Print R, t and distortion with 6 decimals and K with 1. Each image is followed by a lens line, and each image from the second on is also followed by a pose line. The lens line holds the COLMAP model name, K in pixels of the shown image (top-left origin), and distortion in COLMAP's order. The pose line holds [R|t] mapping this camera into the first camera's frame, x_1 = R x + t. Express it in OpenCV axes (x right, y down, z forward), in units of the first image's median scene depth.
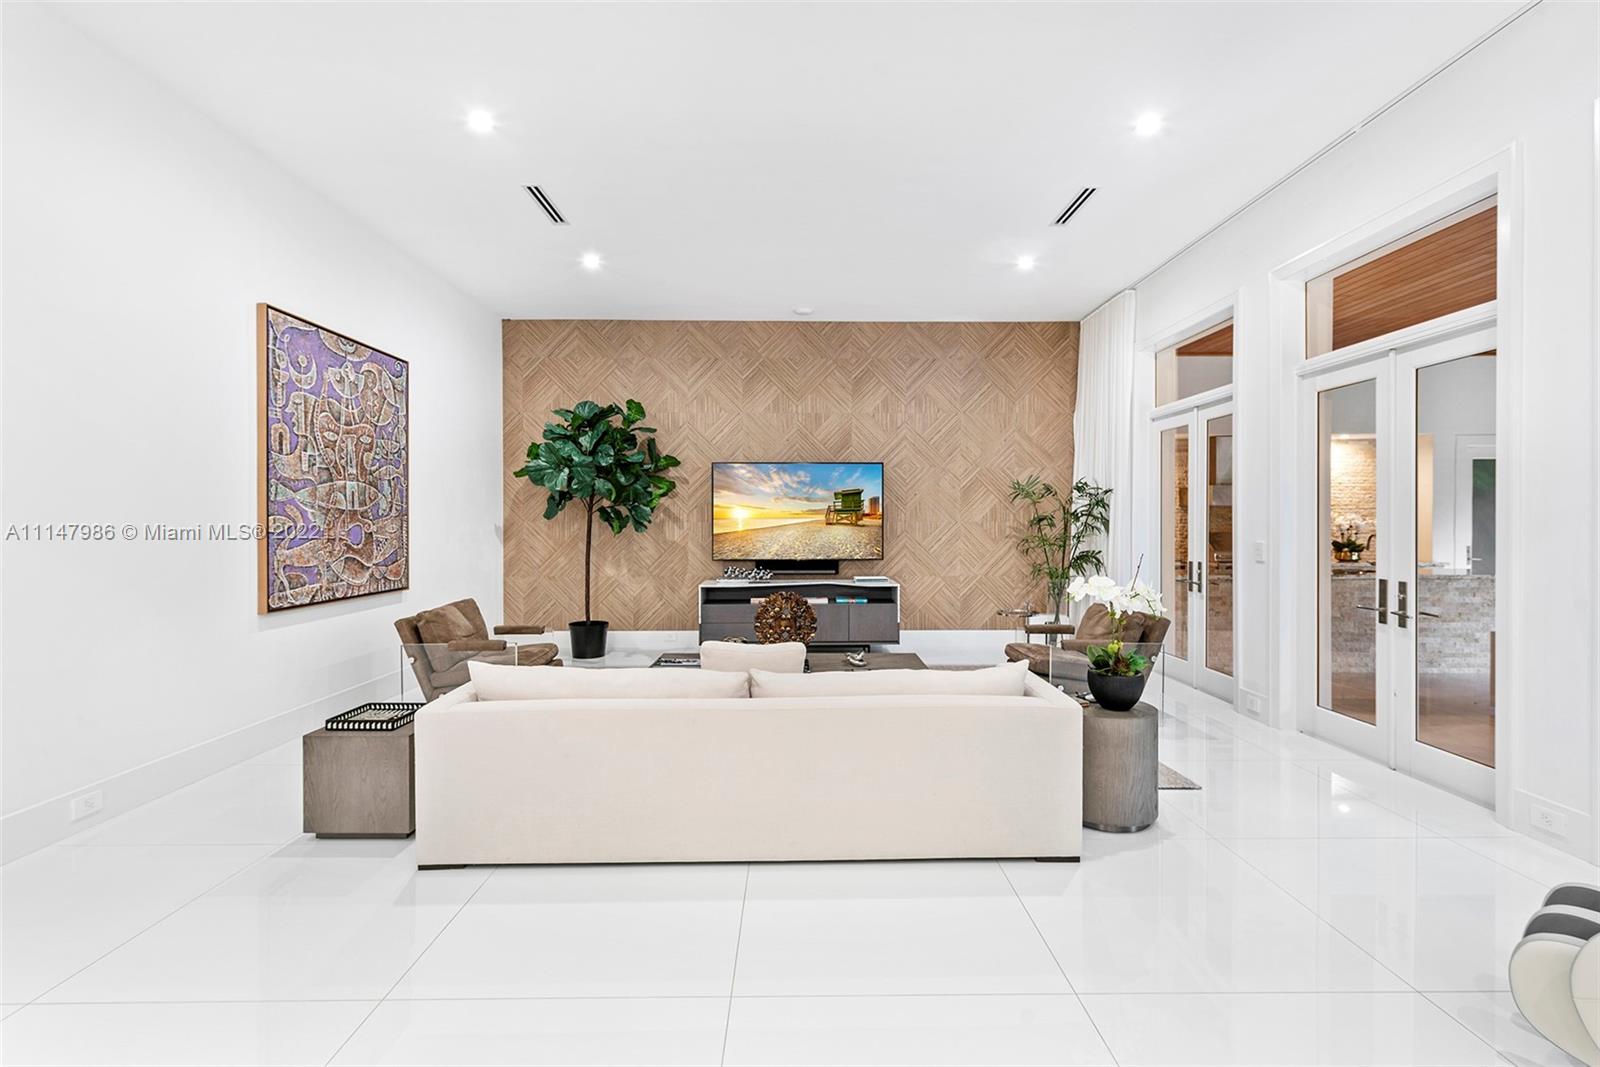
lens RADIAL K [[719.2, 0, 804.9], [0, 719.2, 528.9], [0, 0, 1]] dist [0.005824, -0.000171]
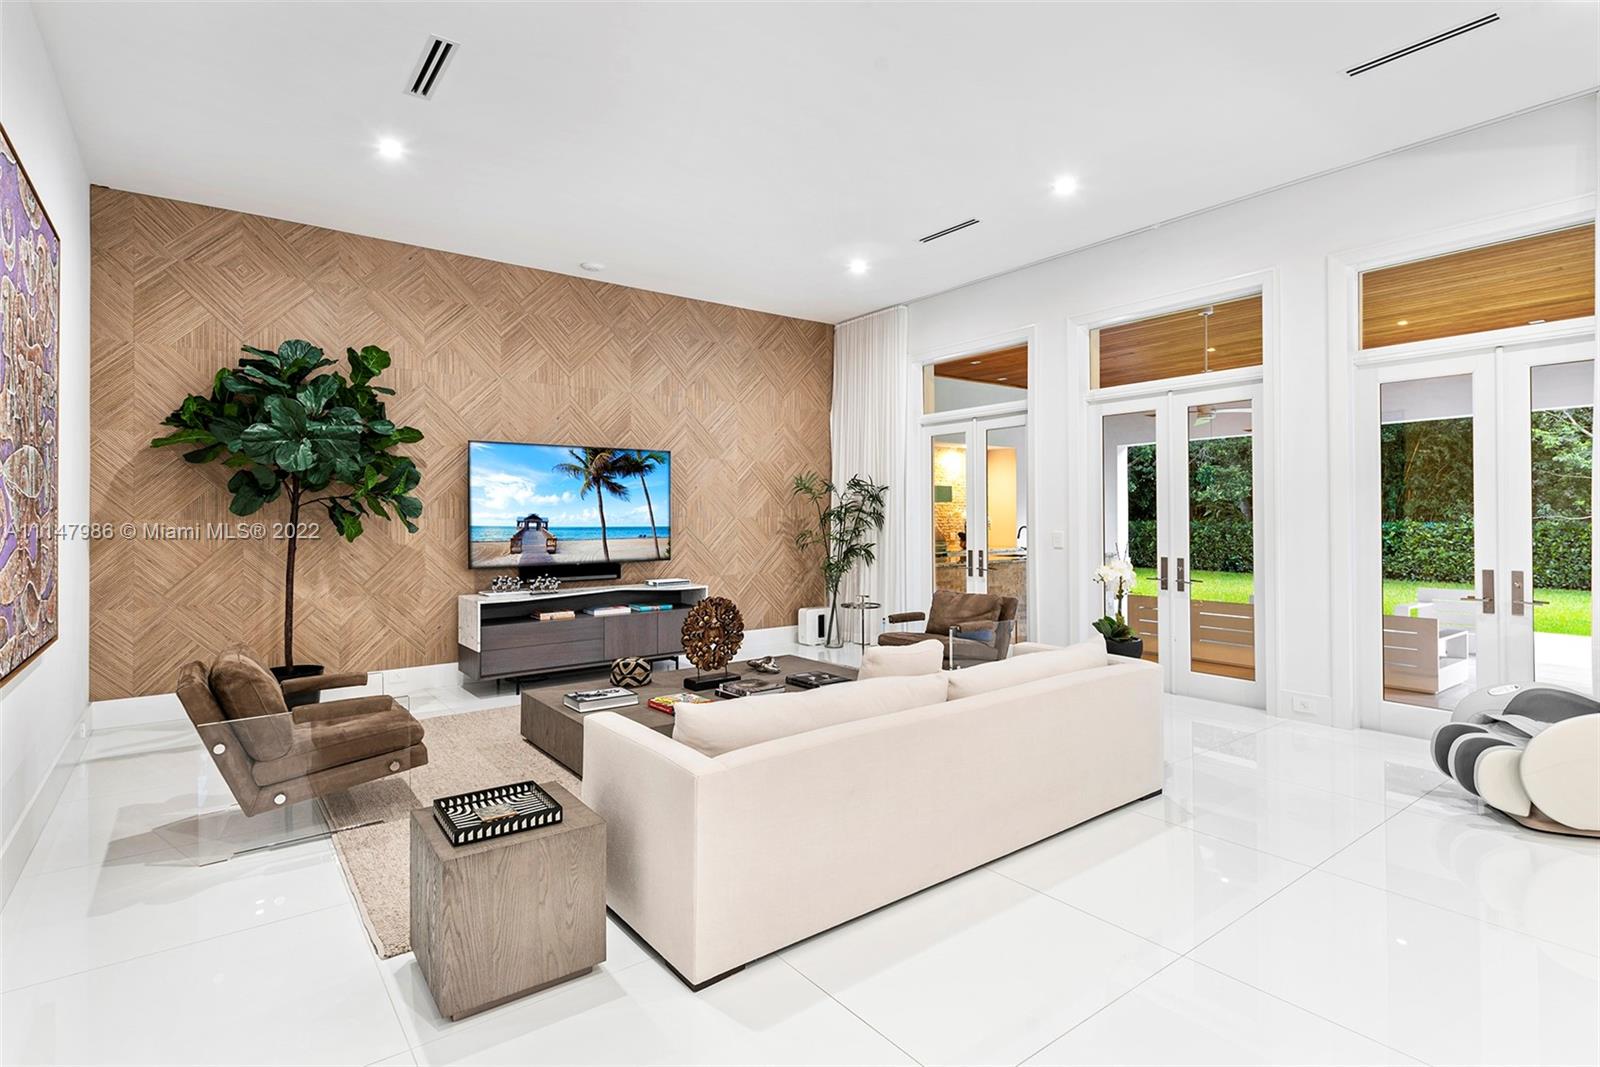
lens RADIAL K [[797.9, 0, 825.9], [0, 797.9, 508.9], [0, 0, 1]] dist [0.009973, -0.001871]
pose [[0.795168, 0.003294, 0.606380, -0.335861], [0.009888, 0.999782, -0.018398, -0.000211], [-0.606308, 0.020625, 0.794962, 0.096084]]
